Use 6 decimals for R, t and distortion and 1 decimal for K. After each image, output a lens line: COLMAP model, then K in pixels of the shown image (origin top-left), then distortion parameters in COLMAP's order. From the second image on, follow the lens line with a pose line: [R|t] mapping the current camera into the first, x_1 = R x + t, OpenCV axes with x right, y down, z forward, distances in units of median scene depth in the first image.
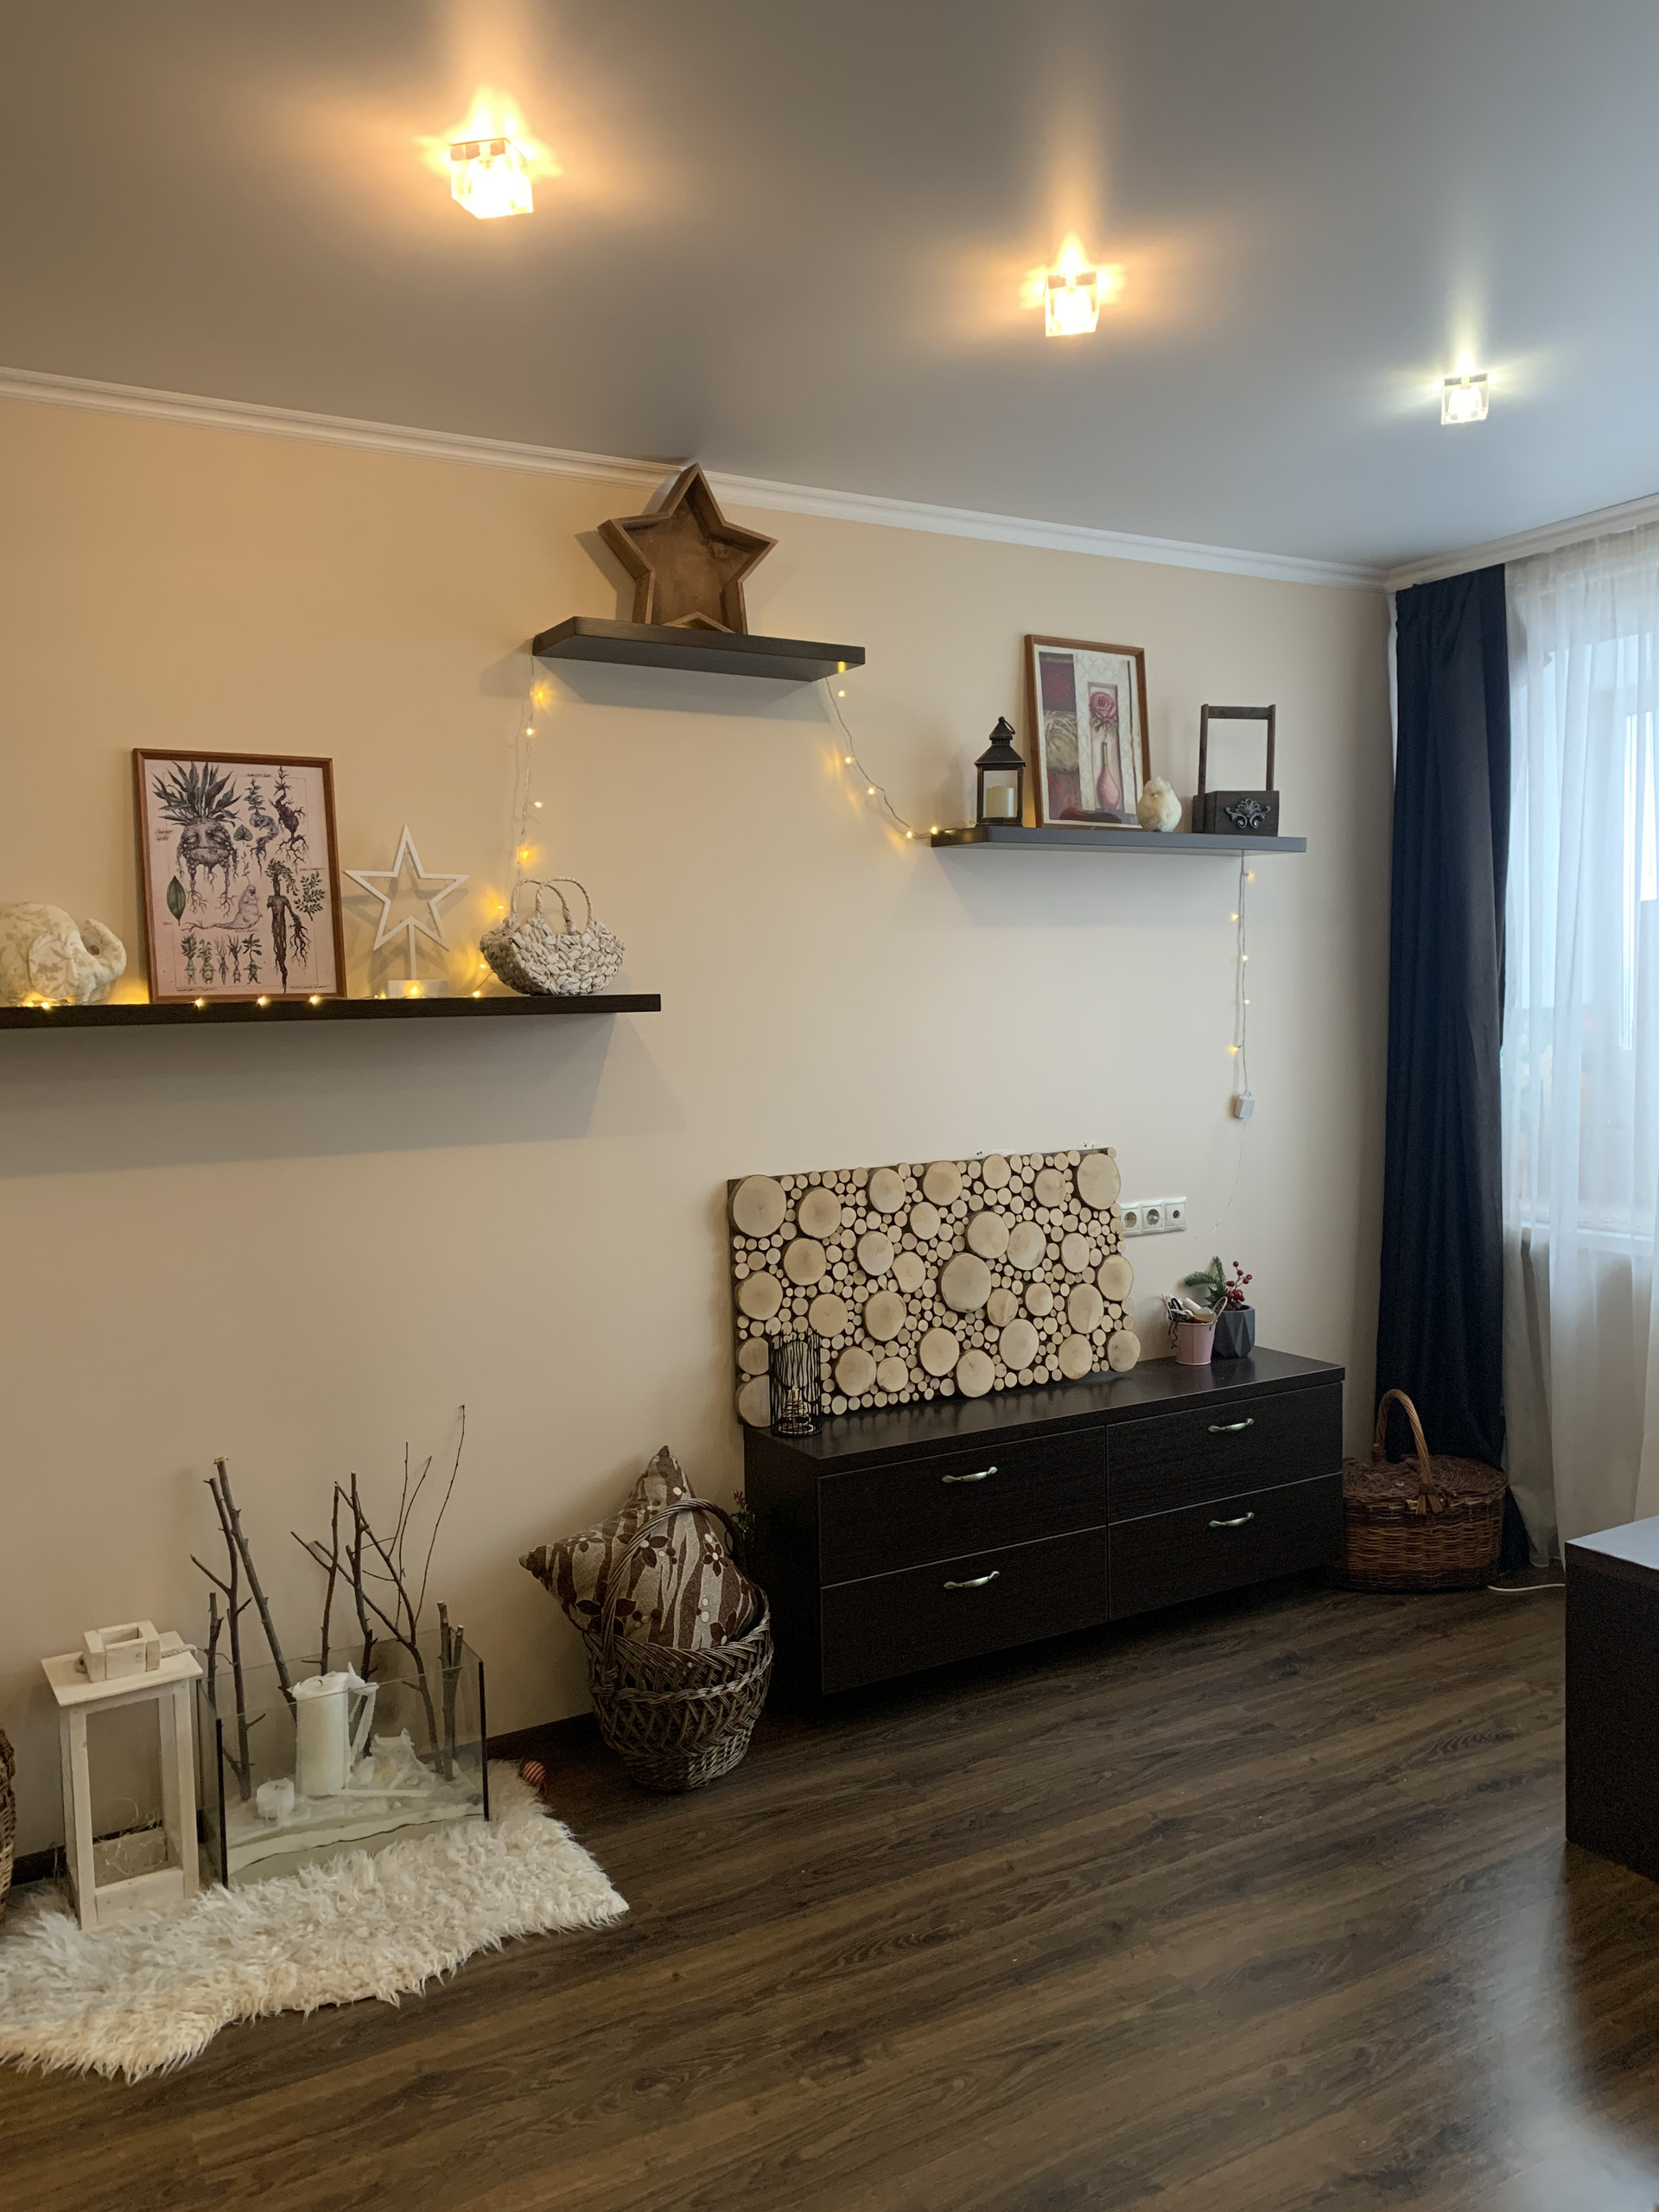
lens RADIAL K [[1673.6, 0, 829.5], [0, 1673.6, 1106.0], [0, 0, 1]] dist [0.028340, -0.043282]
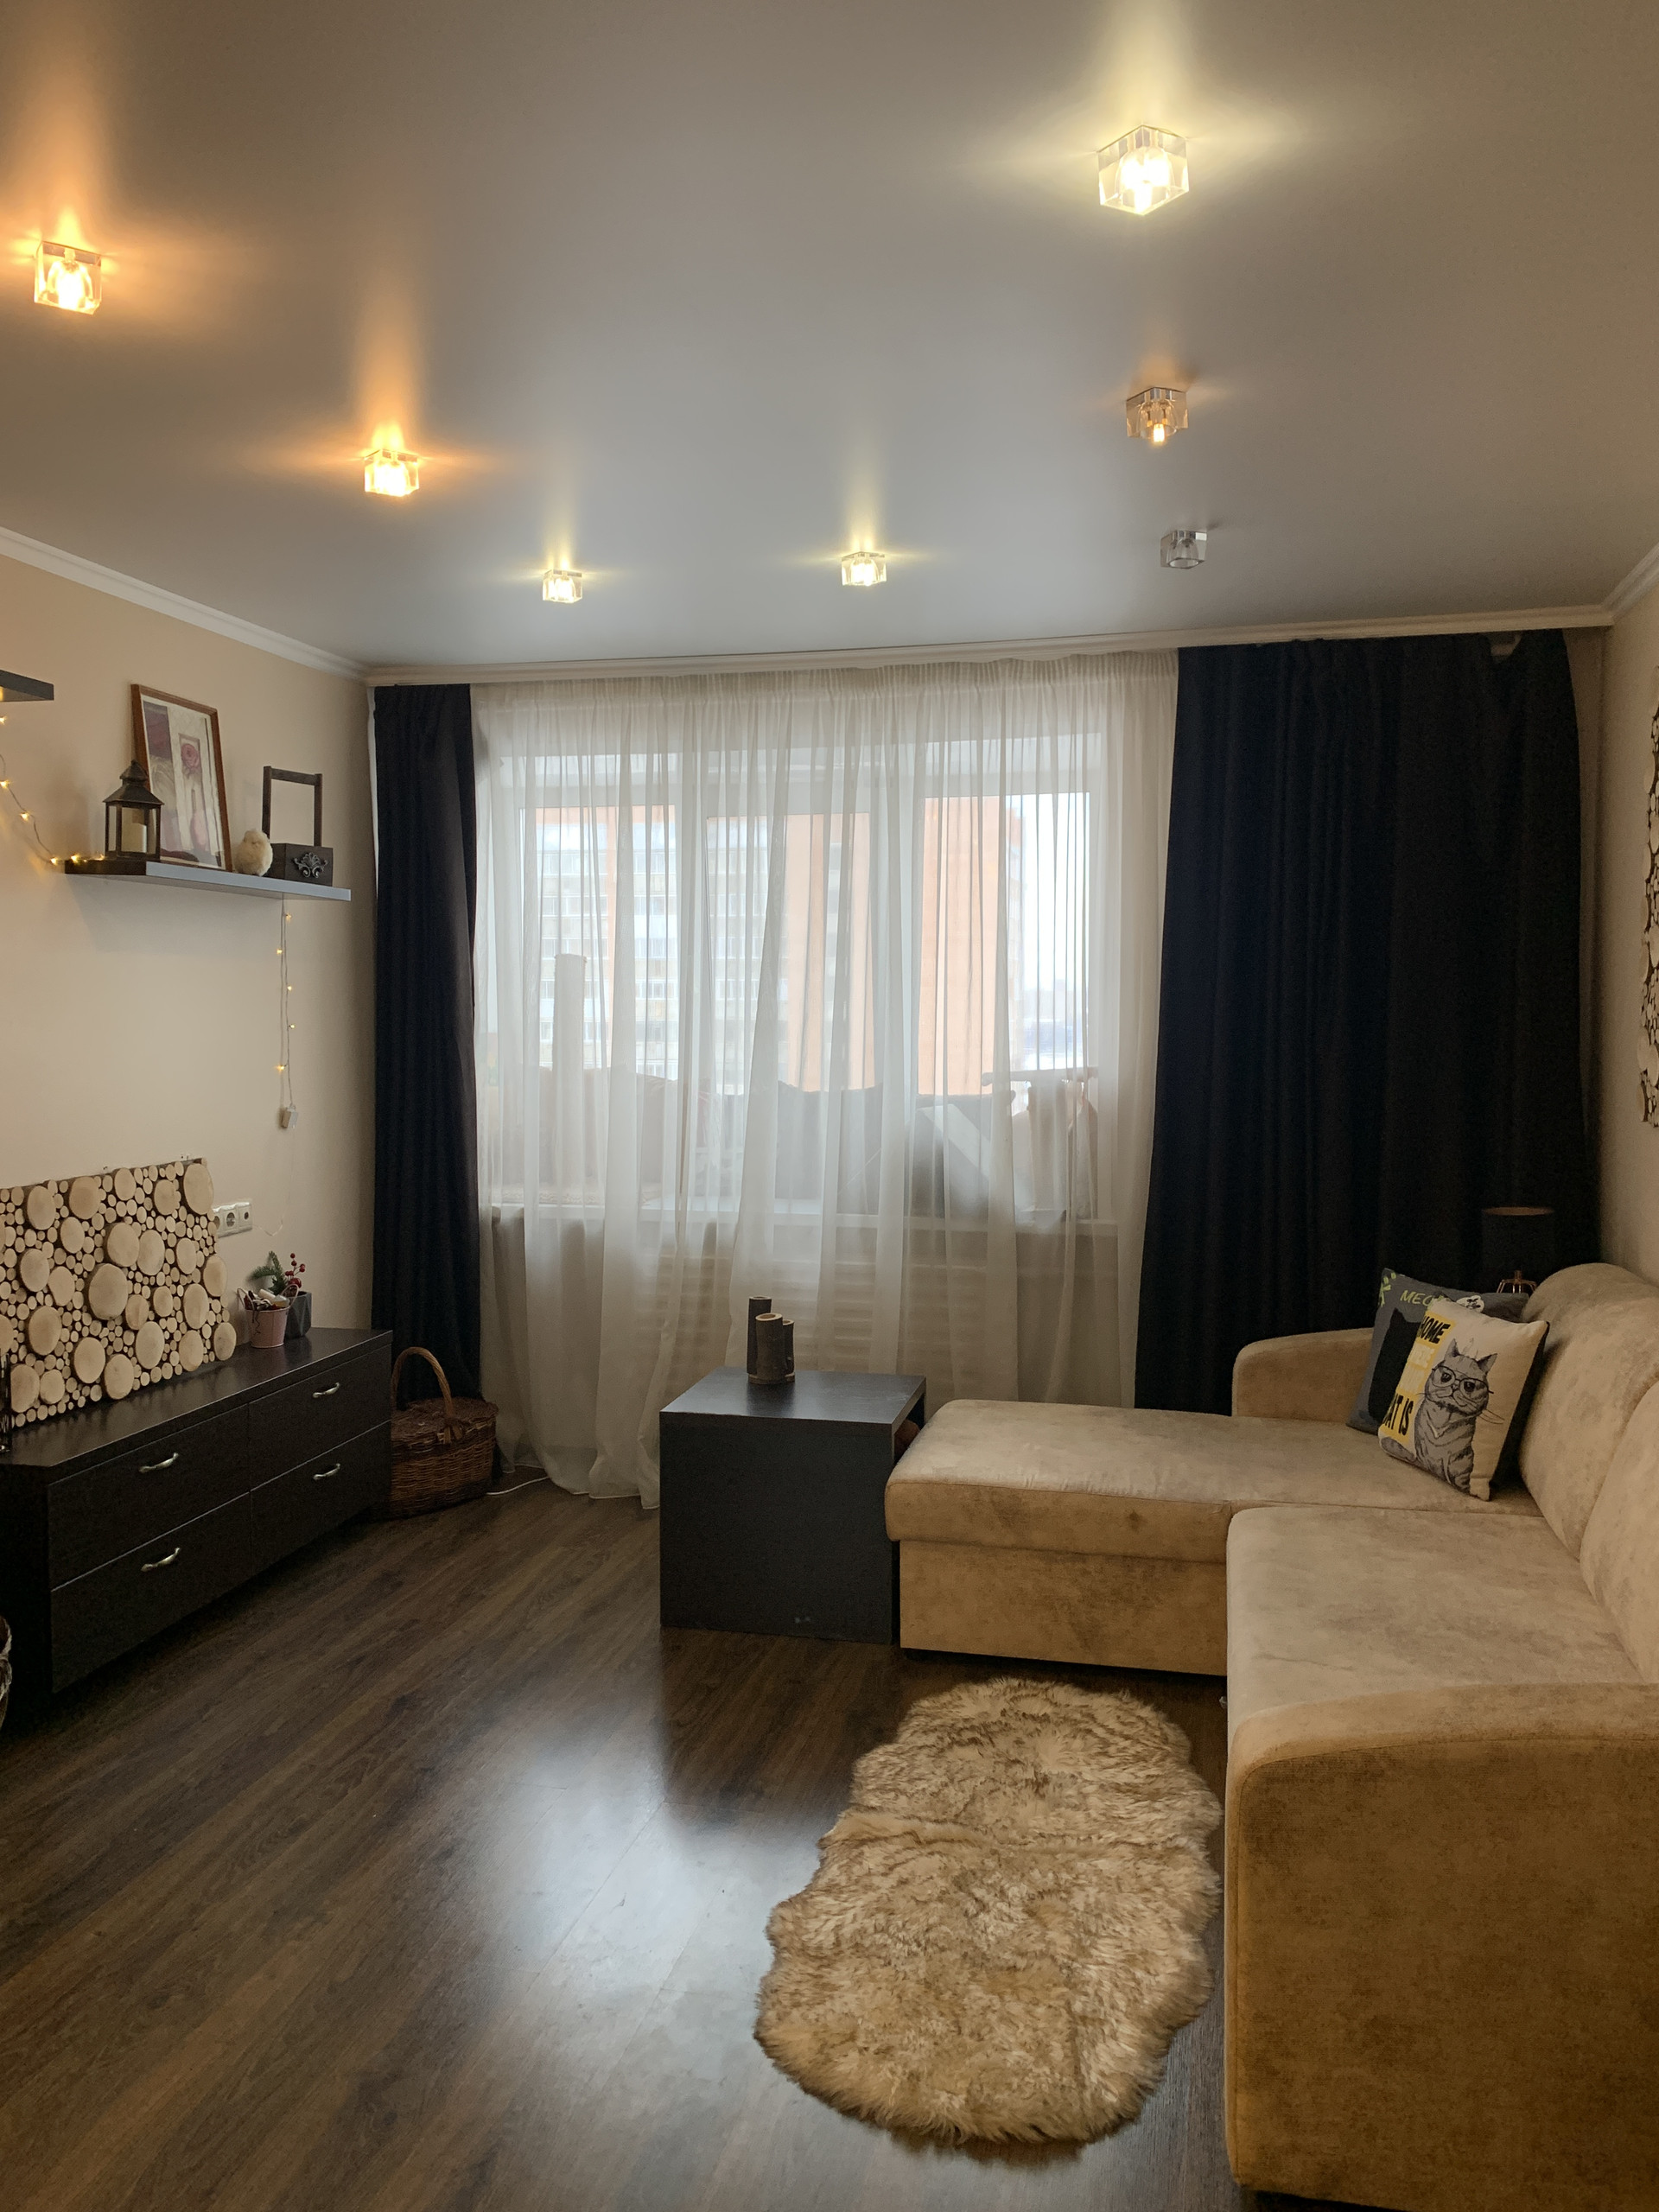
lens RADIAL K [[1673.6, 0, 829.5], [0, 1673.6, 1106.0], [0, 0, 1]] dist [0.028340, -0.043282]
pose [[0.672980, -0.025902, 0.739207, -0.381800], [0.037870, 0.999283, 0.000537, 0.005810], [-0.738690, 0.027632, 0.673479, -0.046137]]
